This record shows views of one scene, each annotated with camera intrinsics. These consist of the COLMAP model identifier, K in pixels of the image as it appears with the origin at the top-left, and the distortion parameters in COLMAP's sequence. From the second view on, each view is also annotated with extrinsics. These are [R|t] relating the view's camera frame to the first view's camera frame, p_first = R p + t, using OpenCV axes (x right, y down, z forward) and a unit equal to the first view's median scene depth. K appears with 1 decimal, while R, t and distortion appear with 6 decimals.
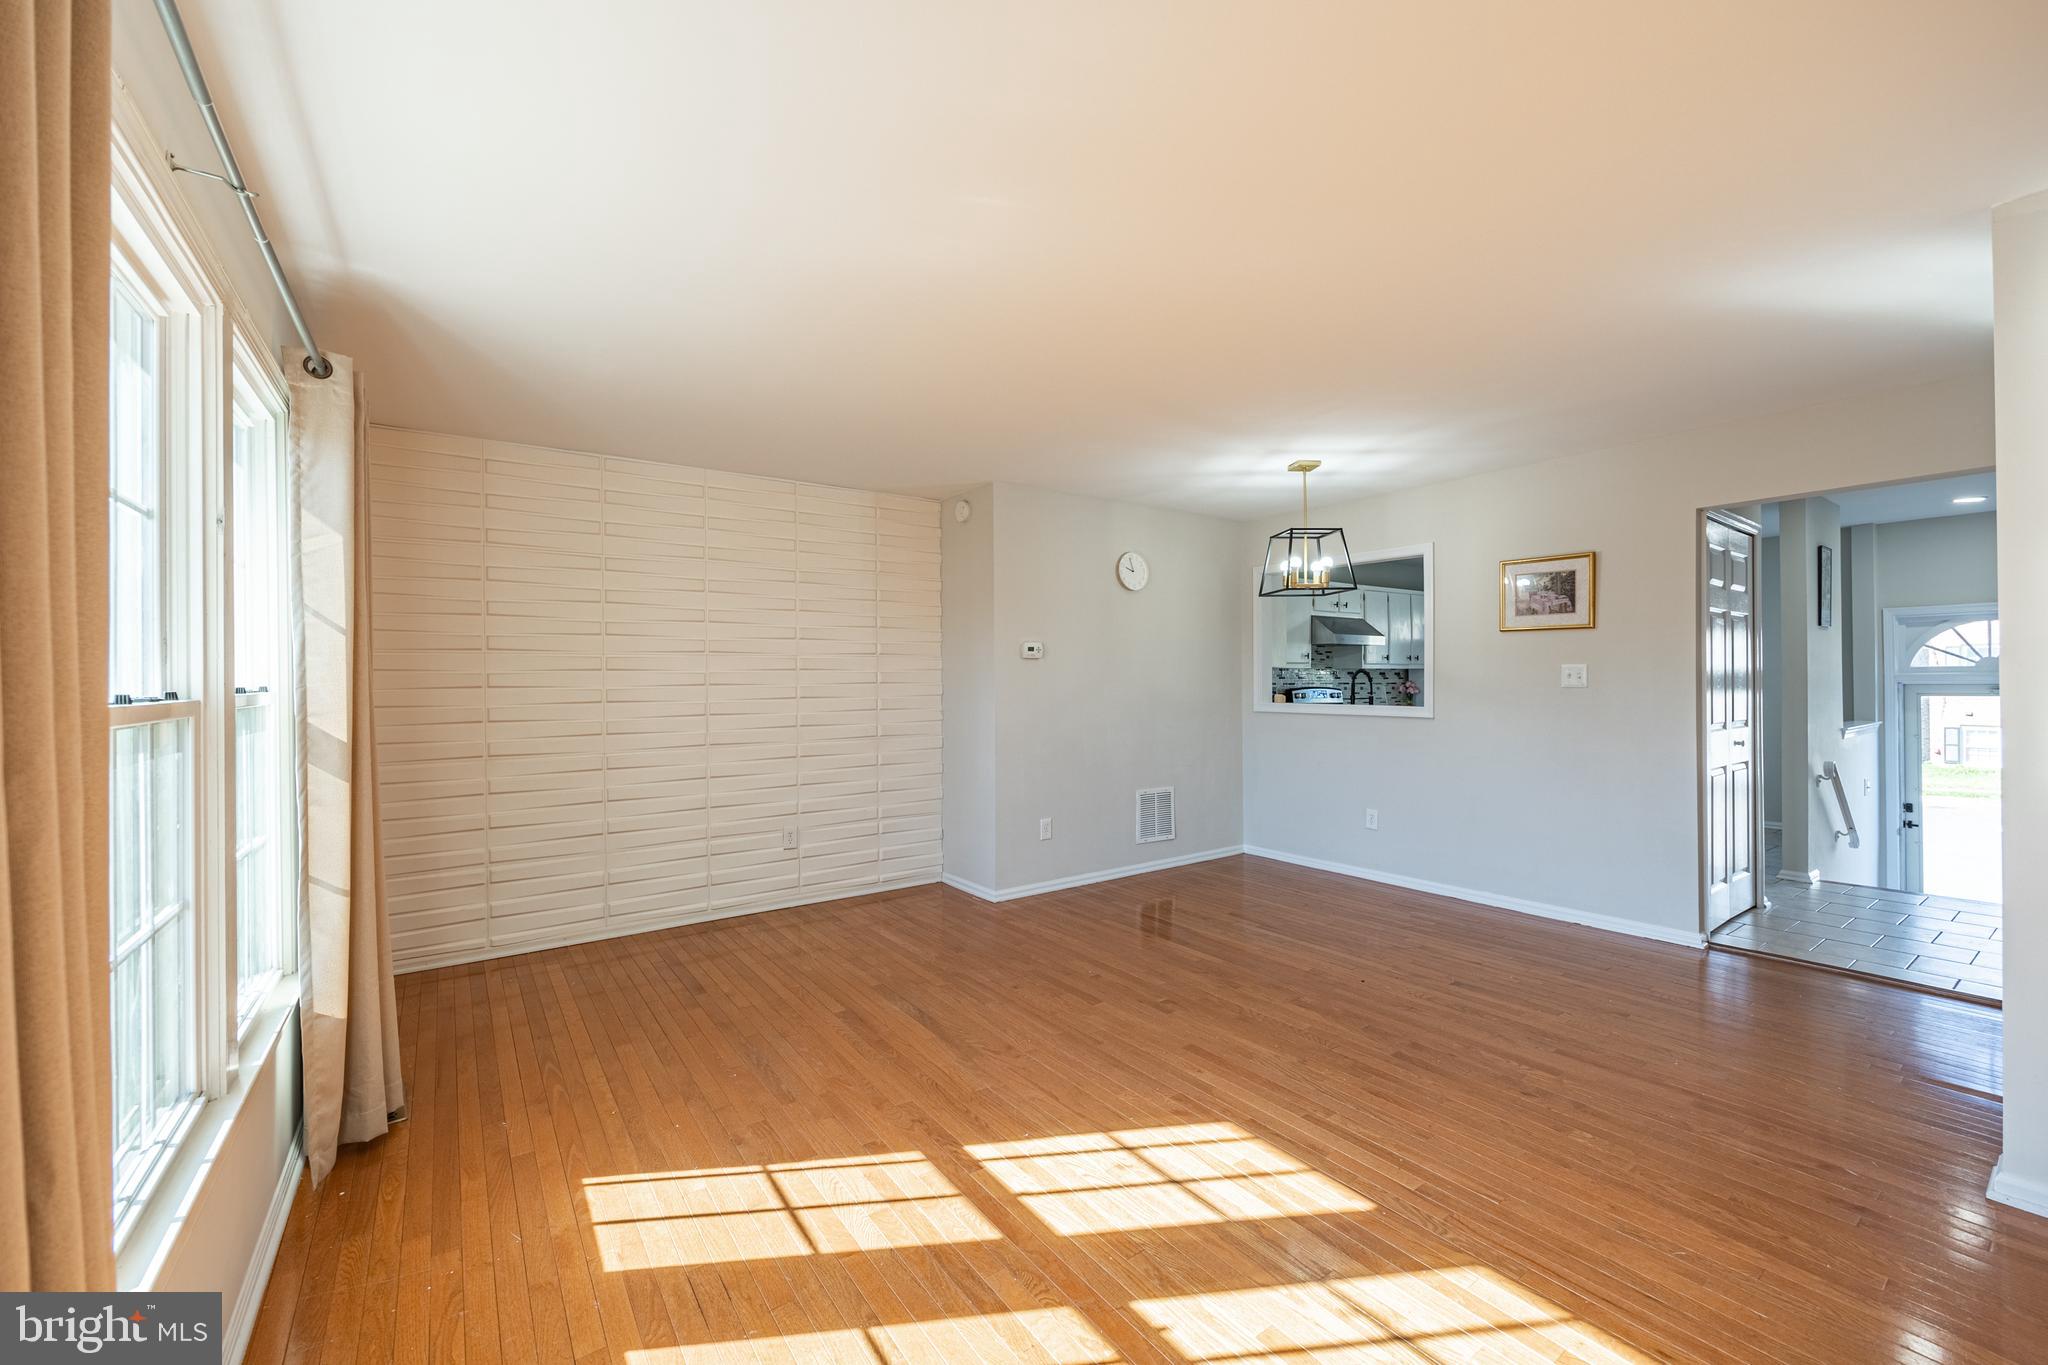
lens RADIAL K [[817.1, 0, 1033.7], [0, 817.1, 677.4], [0, 0, 1]] dist [-0.002279, -0.000187]
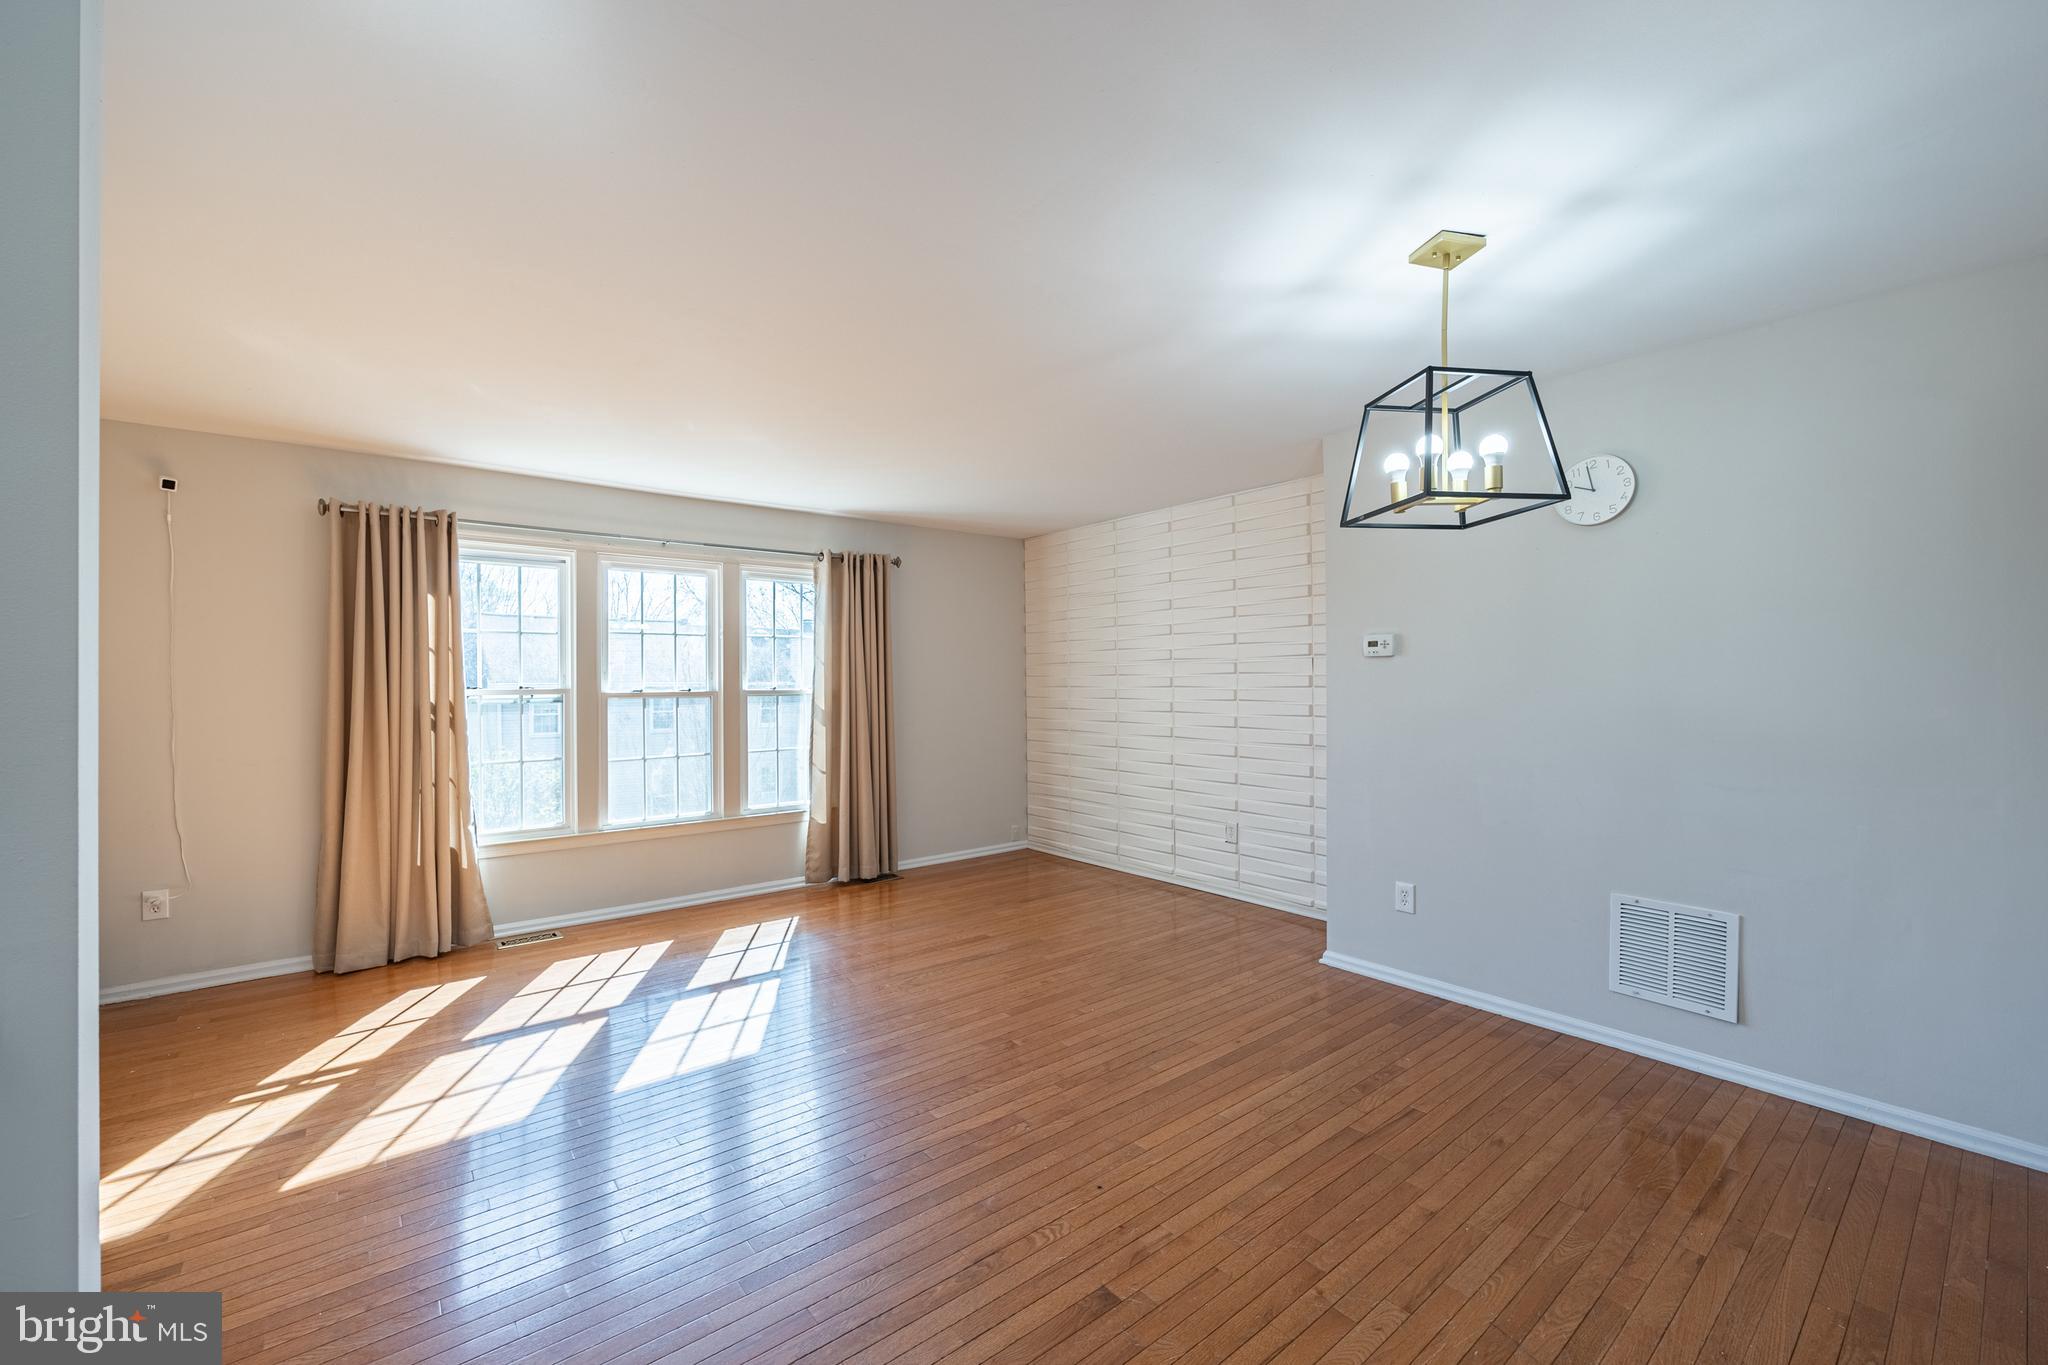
lens RADIAL K [[817.1, 0, 1019.2], [0, 817.1, 673.3], [0, 0, 1]] dist [-0.002279, -0.000187]
pose [[0.048210, -0.004125, -0.998829, 0.788793], [0.007153, 0.999967, -0.003785, -0.008238], [0.998812, -0.006962, 0.048238, 0.712698]]
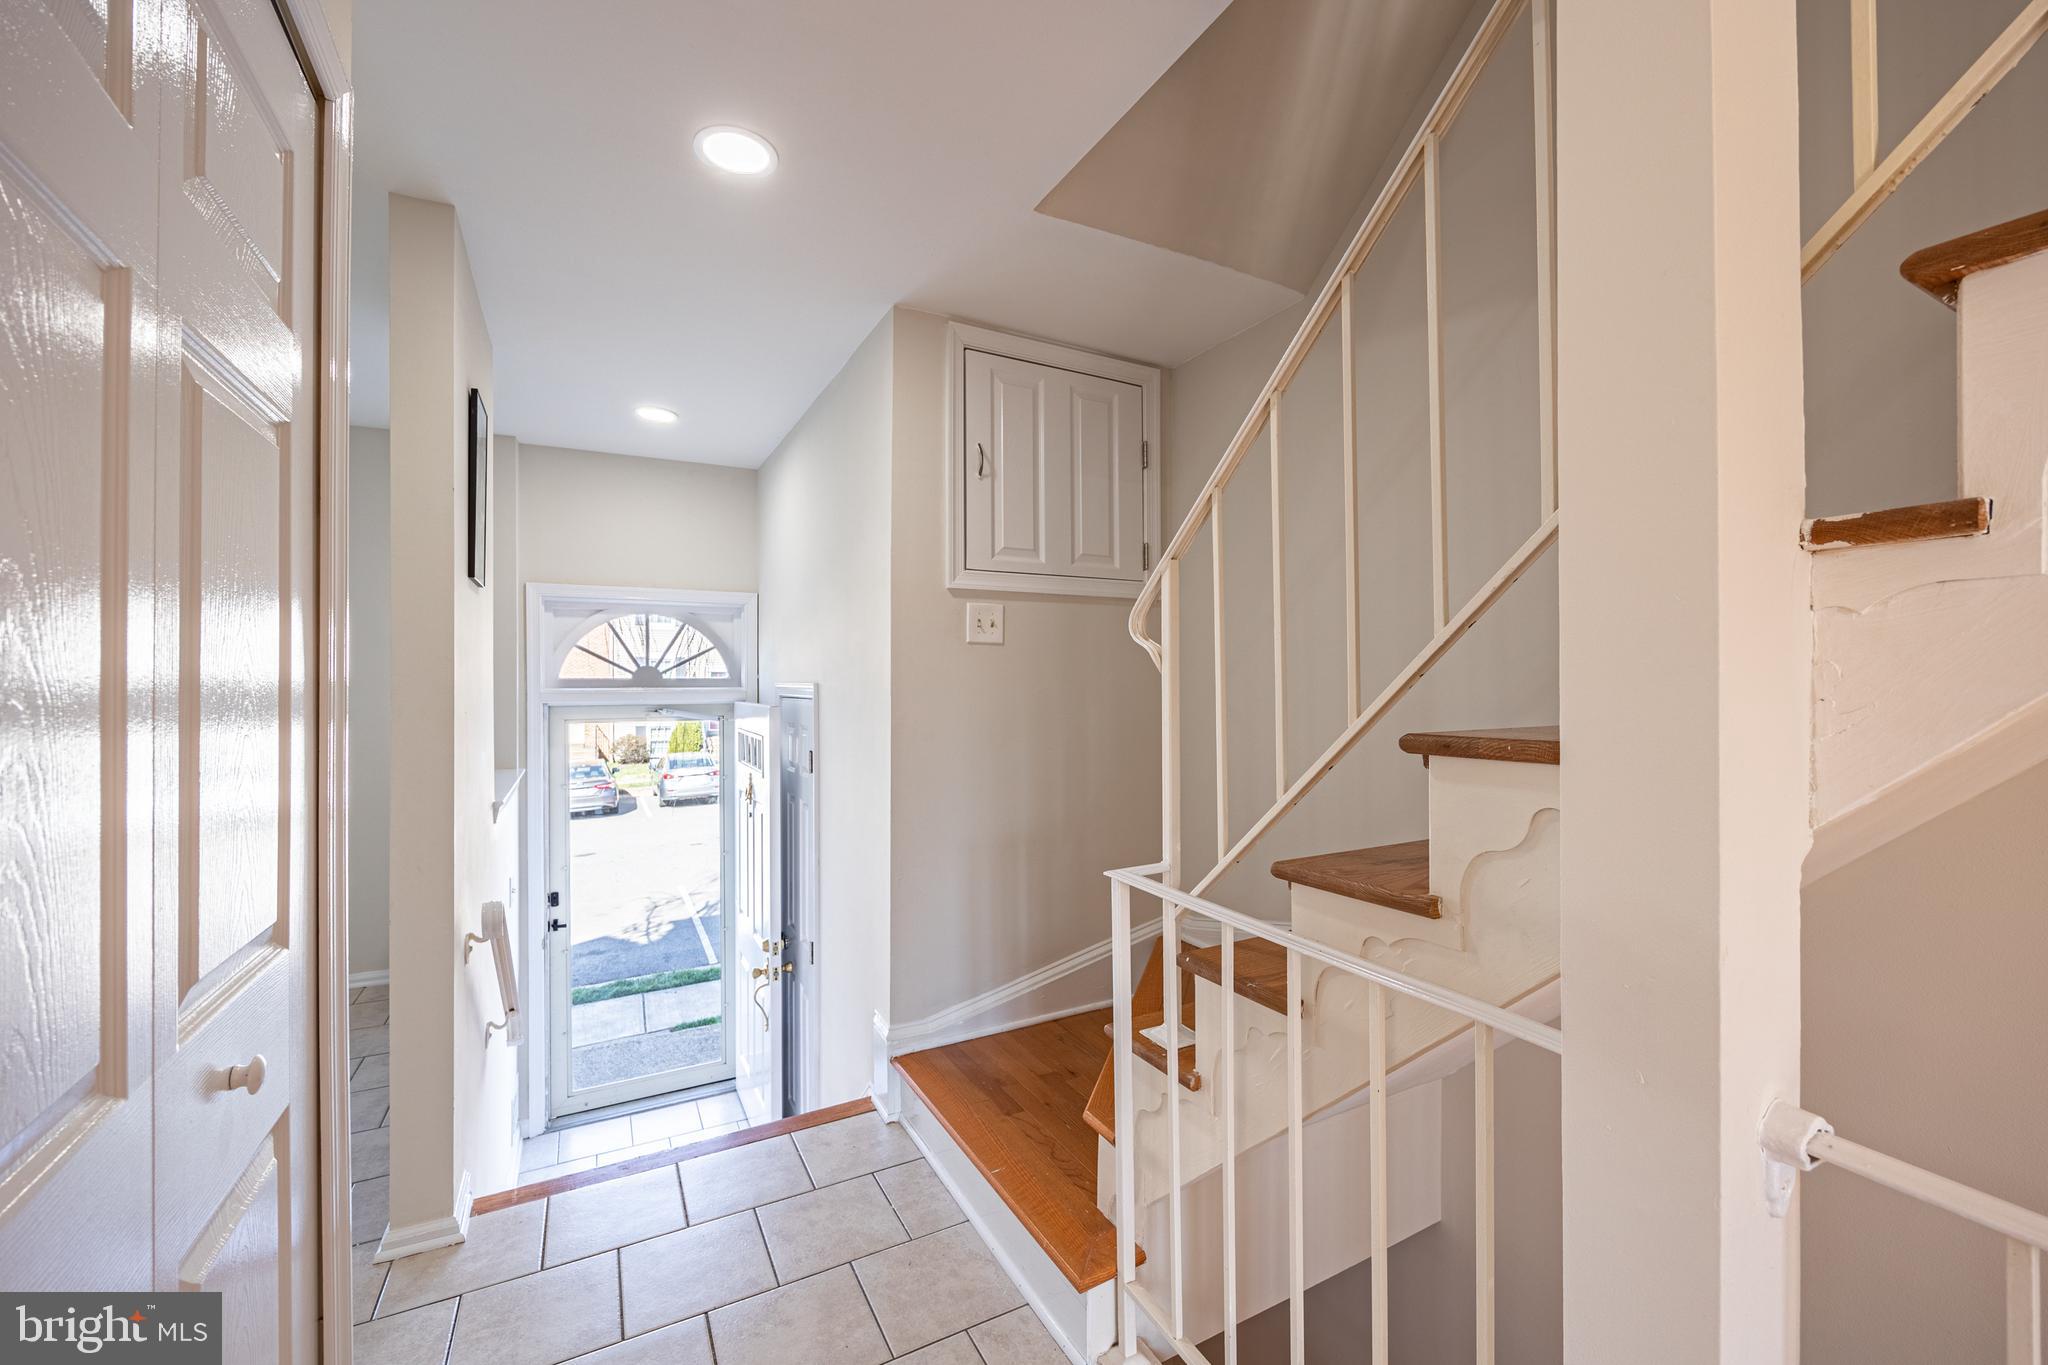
lens RADIAL K [[817.1, 0, 1031.4], [0, 817.1, 681.4], [0, 0, 1]] dist [-0.002279, -0.000187]
pose [[0.124702, 0.009398, 0.992150, 0.689040], [-0.000889, 0.999956, -0.009360, -0.007482], [-0.992194, 0.000285, 0.124705, 0.781344]]
